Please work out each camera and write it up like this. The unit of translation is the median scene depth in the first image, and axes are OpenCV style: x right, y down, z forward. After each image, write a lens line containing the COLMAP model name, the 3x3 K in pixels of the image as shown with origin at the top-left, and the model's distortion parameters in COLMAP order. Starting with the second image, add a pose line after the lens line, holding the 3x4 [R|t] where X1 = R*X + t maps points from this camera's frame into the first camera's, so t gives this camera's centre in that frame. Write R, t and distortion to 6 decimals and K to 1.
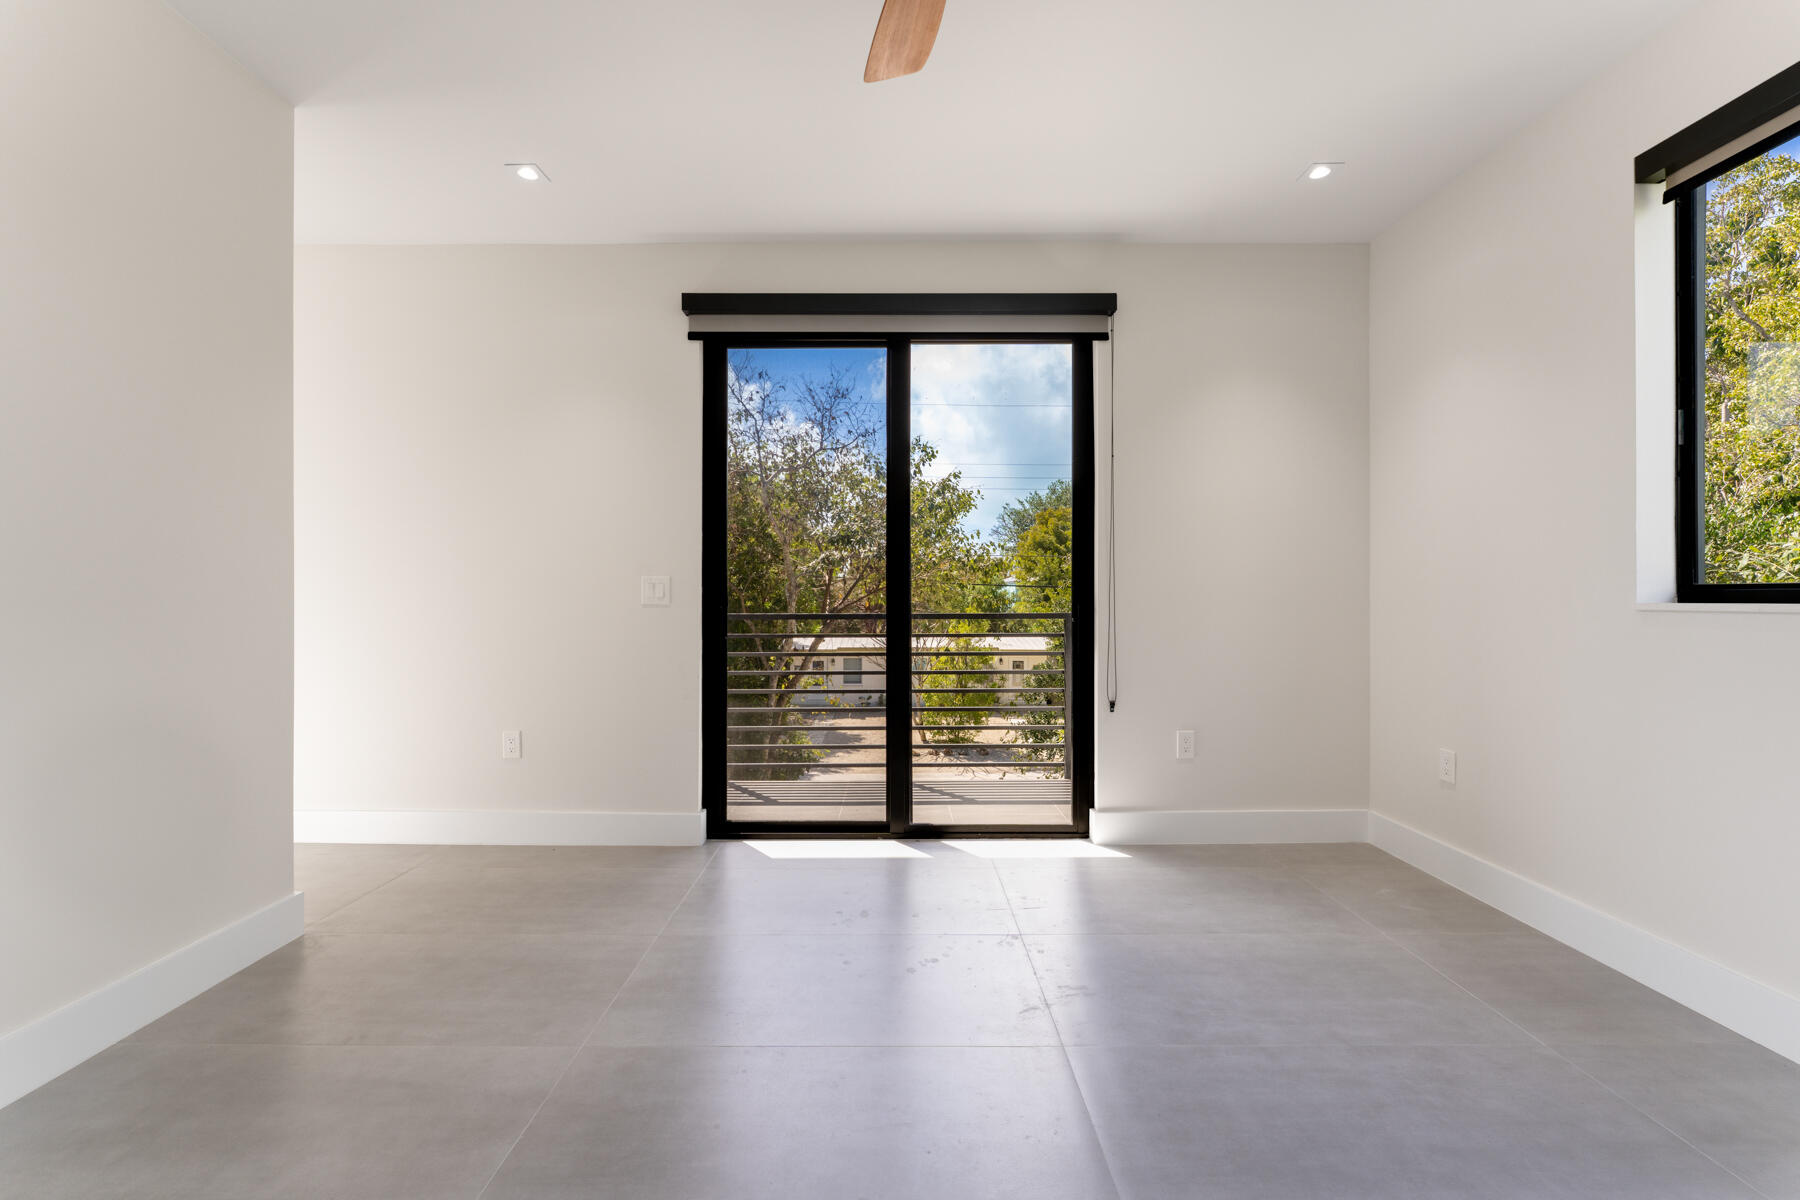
lens RADIAL K [[734.0, 0, 898.4], [0, 734.0, 591.0], [0, 0, 1]] dist [-0.000072, 0.000101]
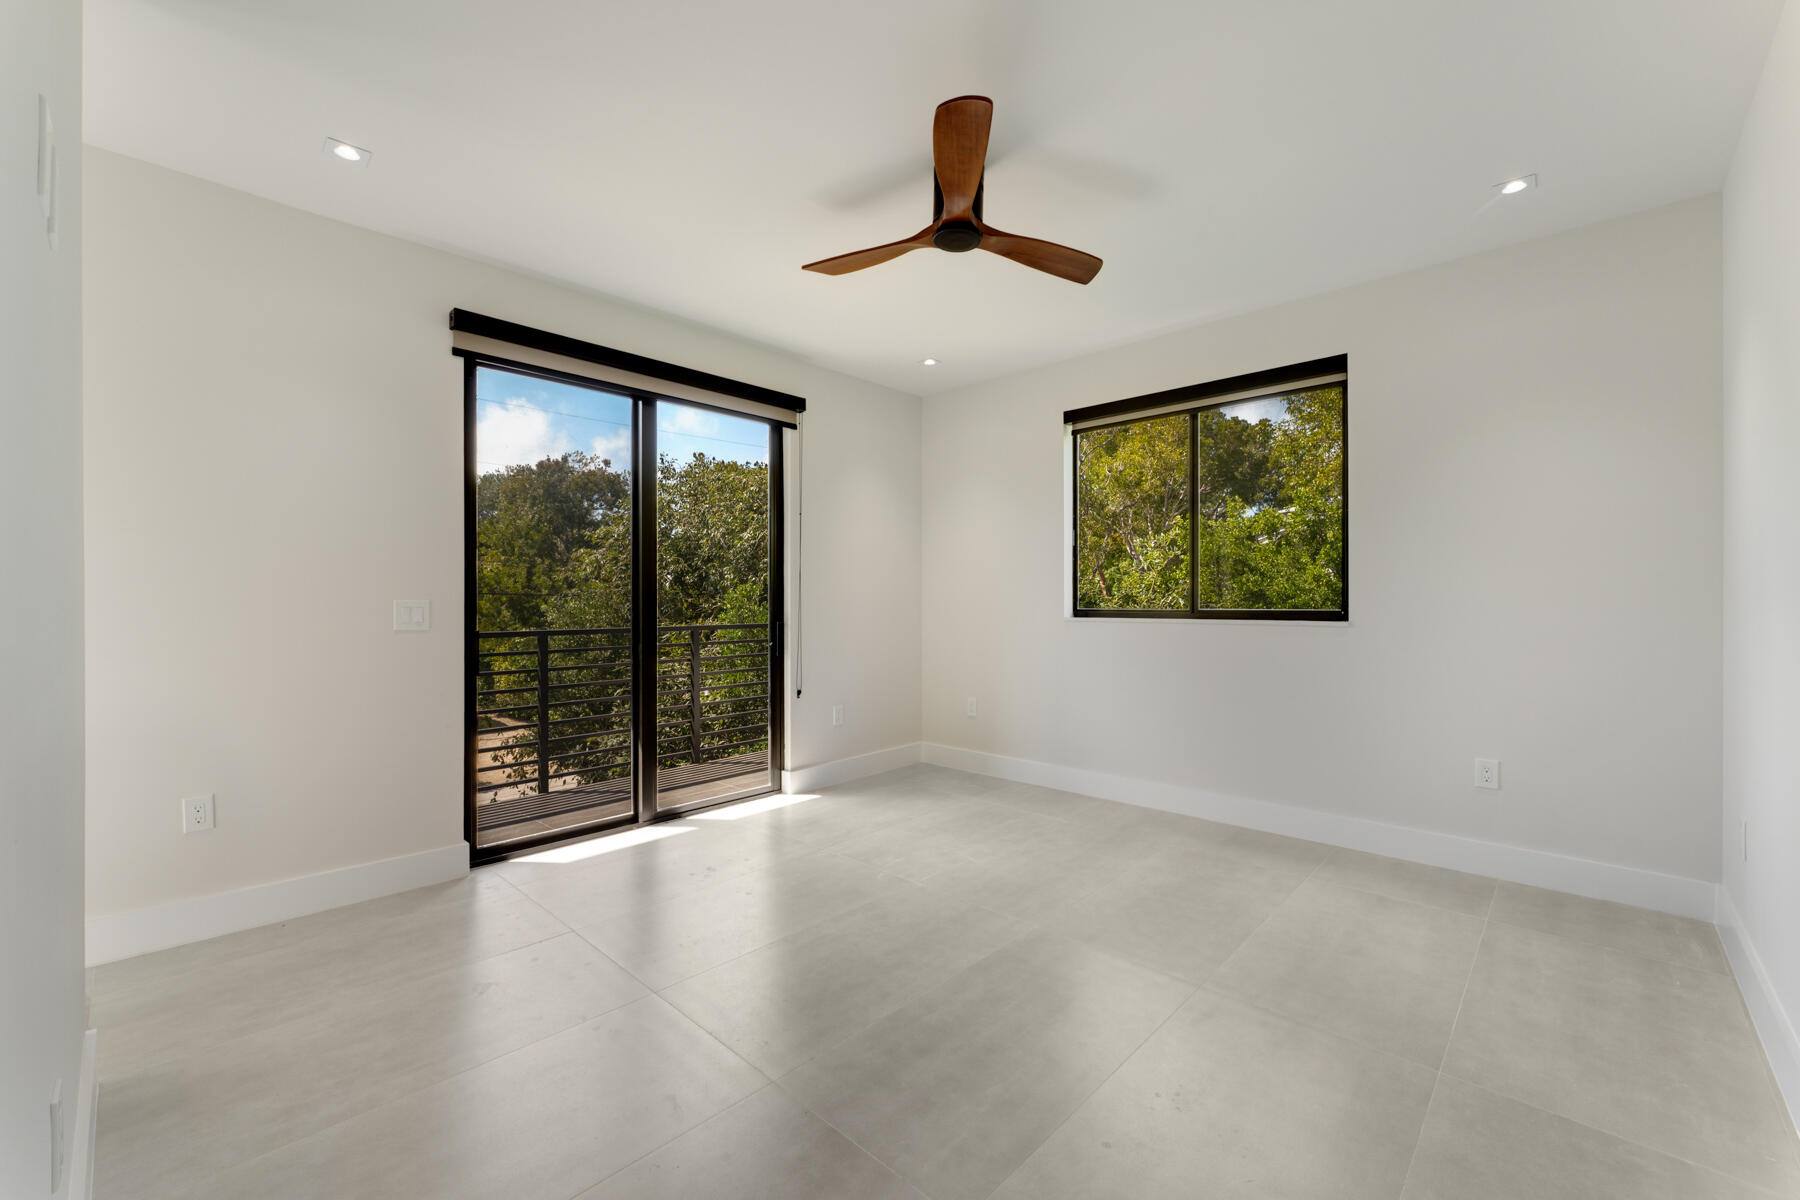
lens RADIAL K [[728.3, 0, 896.3], [0, 728.3, 604.9], [0, 0, 1]] dist [0.000424, -0.000013]
pose [[0.689632, -0.004513, 0.724146, -0.577798], [0.001690, 0.999988, 0.004623, -0.017088], [-0.724158, -0.001964, 0.689632, -0.083402]]
